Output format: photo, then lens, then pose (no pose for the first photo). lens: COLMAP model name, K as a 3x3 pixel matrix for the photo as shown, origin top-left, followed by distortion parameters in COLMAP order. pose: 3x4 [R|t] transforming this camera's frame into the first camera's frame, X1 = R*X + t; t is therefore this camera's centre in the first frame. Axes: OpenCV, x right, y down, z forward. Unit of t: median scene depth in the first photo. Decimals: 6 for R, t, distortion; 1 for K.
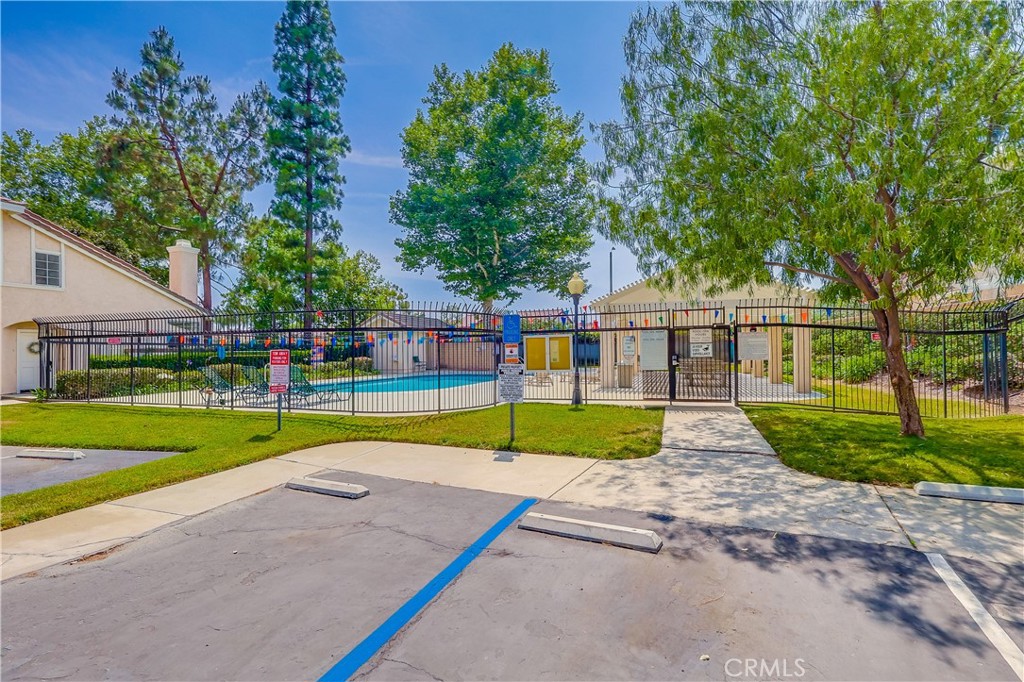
lens RADIAL K [[483.9, 0, 518.9], [0, 483.9, 338.1], [0, 0, 1]] dist [0.004601, 0.001238]
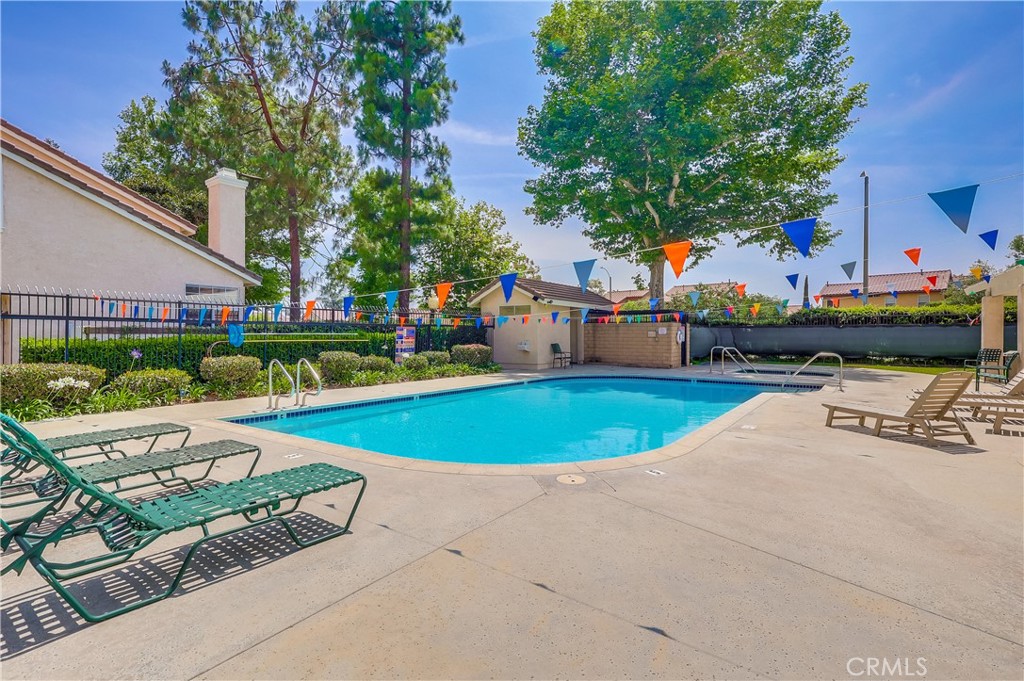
lens RADIAL K [[483.9, 0, 514.8], [0, 483.9, 334.9], [0, 0, 1]] dist [0.004601, 0.001238]
pose [[0.964287, 0.012776, -0.264551, -0.081517], [-0.005019, 0.999538, 0.029977, 0.006046], [0.264812, -0.027579, 0.963906, 0.309907]]
